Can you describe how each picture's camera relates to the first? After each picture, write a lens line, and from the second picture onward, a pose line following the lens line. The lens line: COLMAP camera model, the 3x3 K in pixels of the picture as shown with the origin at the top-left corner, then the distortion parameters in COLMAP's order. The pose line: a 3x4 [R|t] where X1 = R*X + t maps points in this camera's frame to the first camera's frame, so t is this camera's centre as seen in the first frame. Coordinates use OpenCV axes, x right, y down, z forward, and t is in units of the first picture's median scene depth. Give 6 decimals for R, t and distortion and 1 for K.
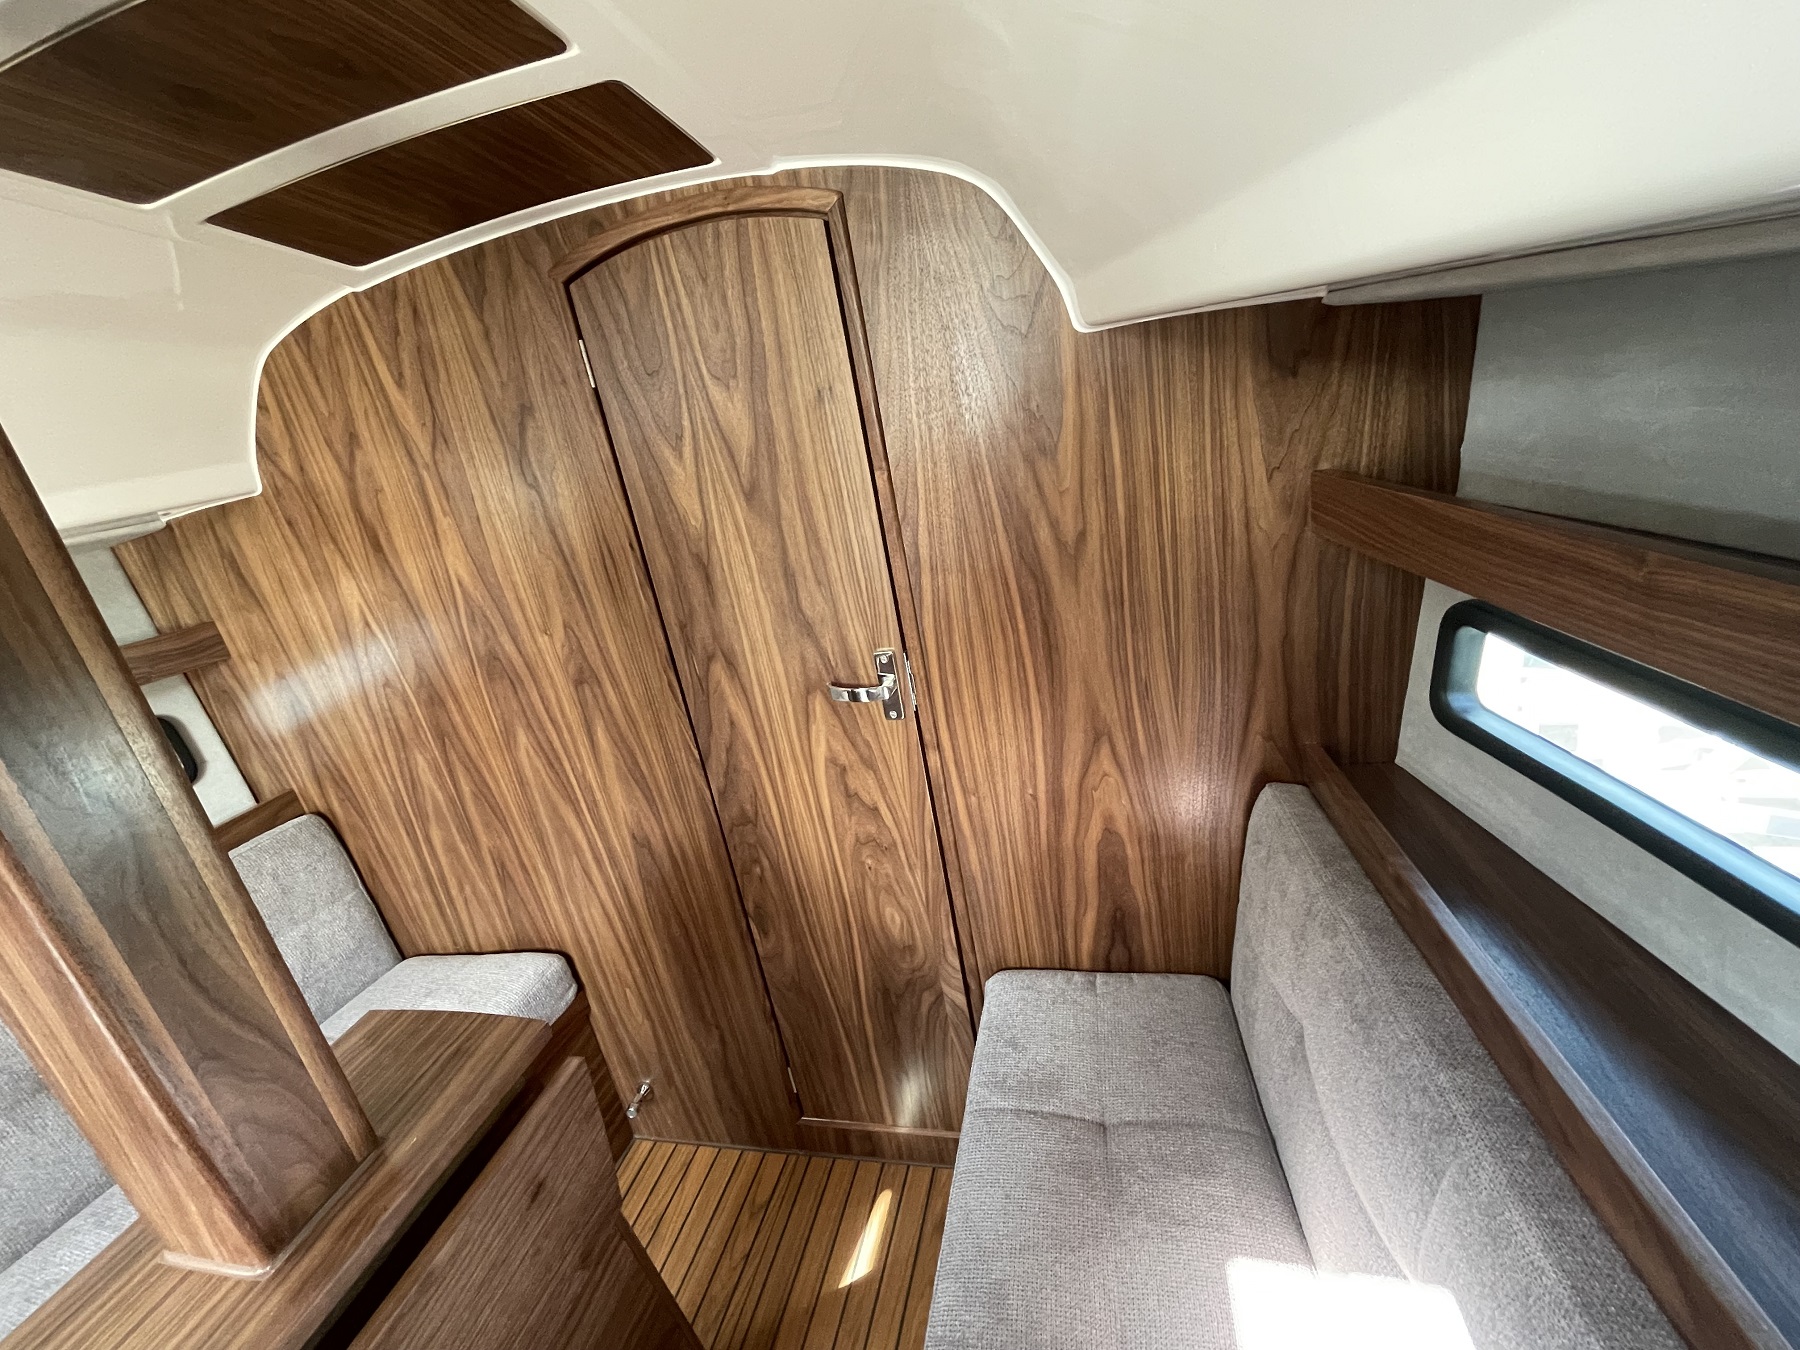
lens RADIAL K [[786.3, 0, 900.0], [0, 786.3, 675.0], [0, 0, 1]] dist [-0.002548, -0.000007]
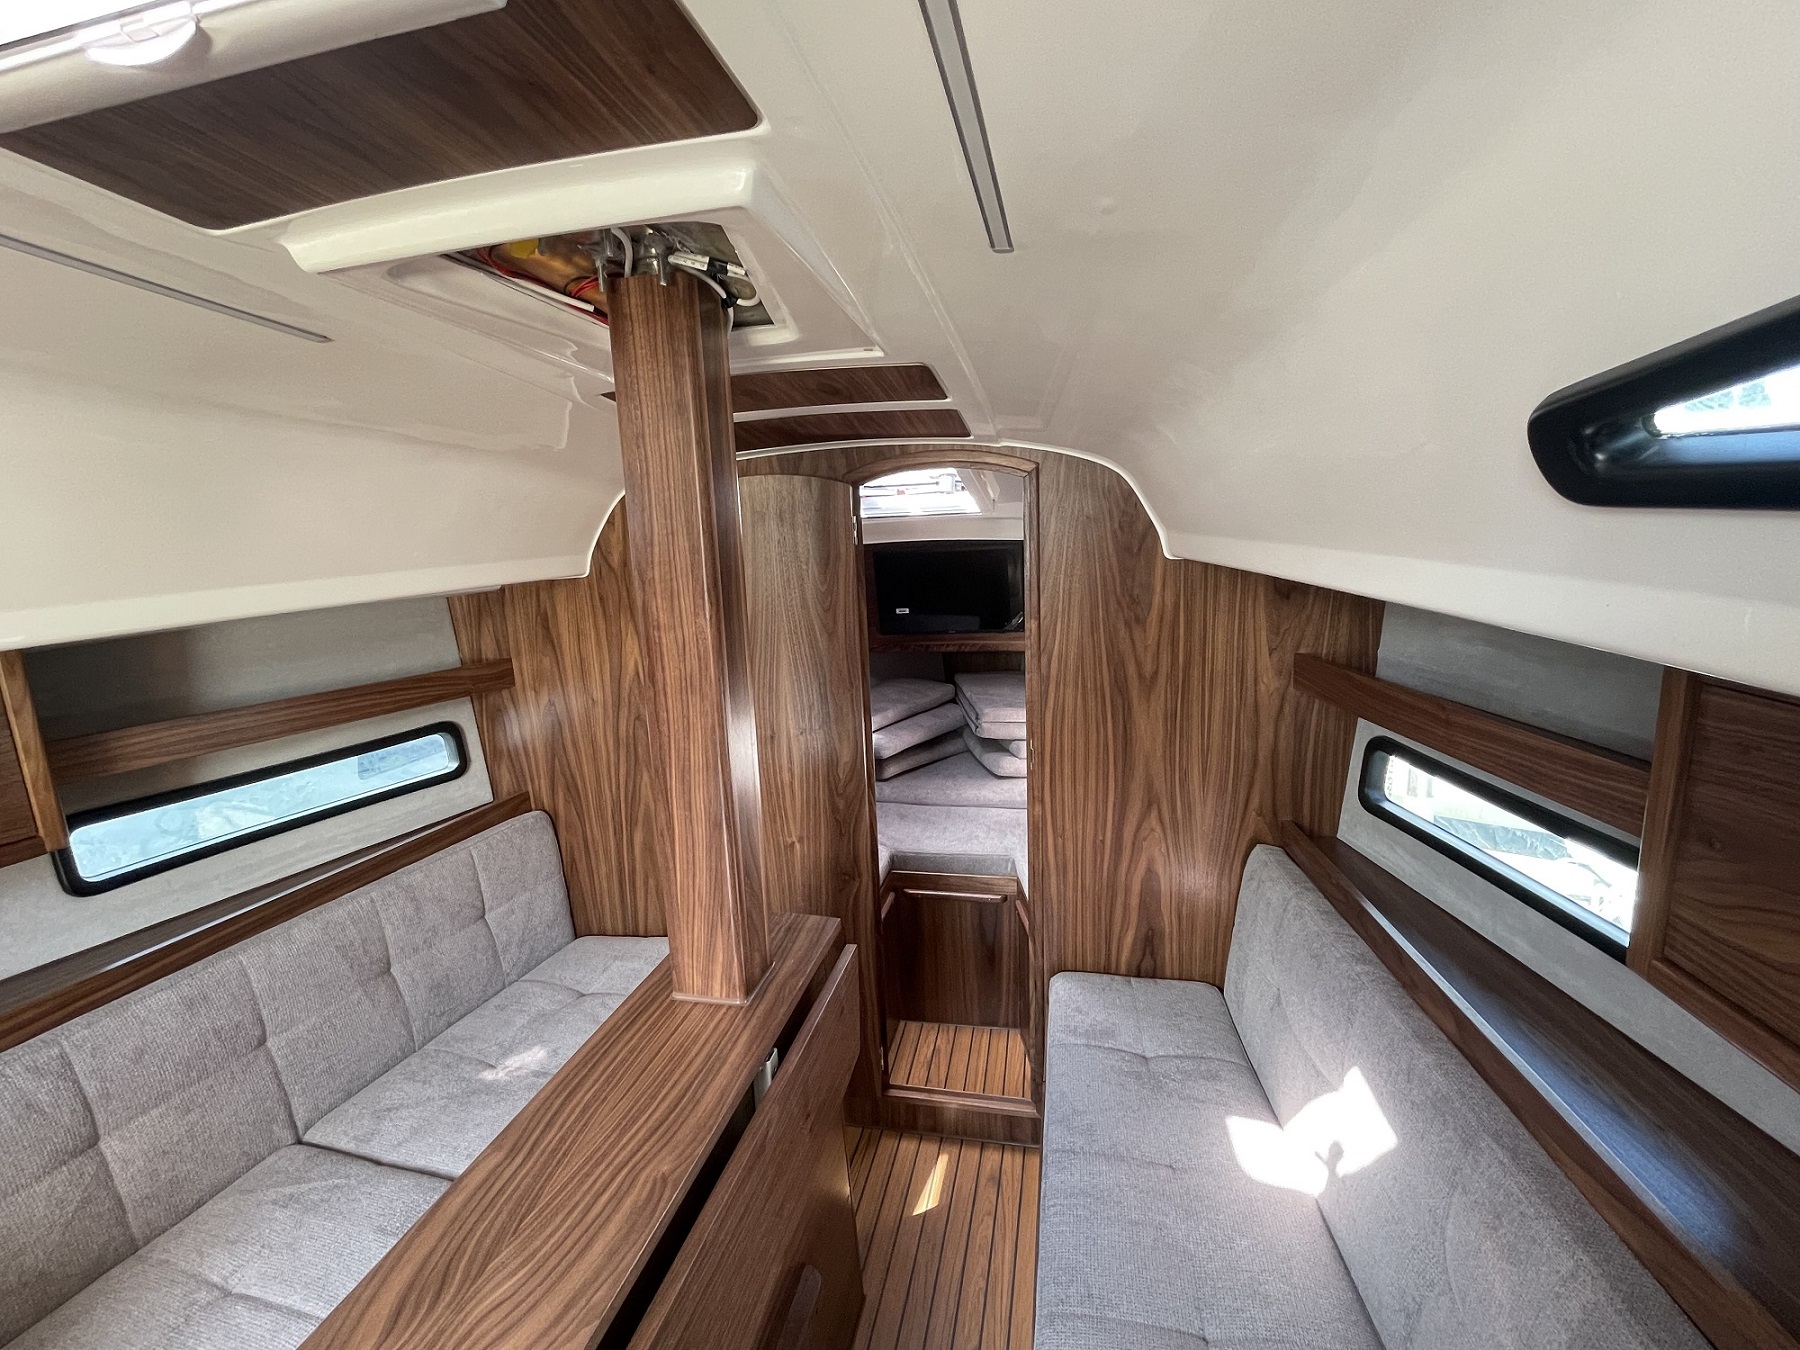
lens RADIAL K [[786.3, 0, 900.0], [0, 786.3, 675.0], [0, 0, 1]] dist [-0.002548, -0.000007]
pose [[0.991113, 0.125011, 0.045464, -0.356638], [-0.115946, 0.979390, -0.165382, 0.151789], [-0.065202, 0.158641, 0.985181, -0.557212]]
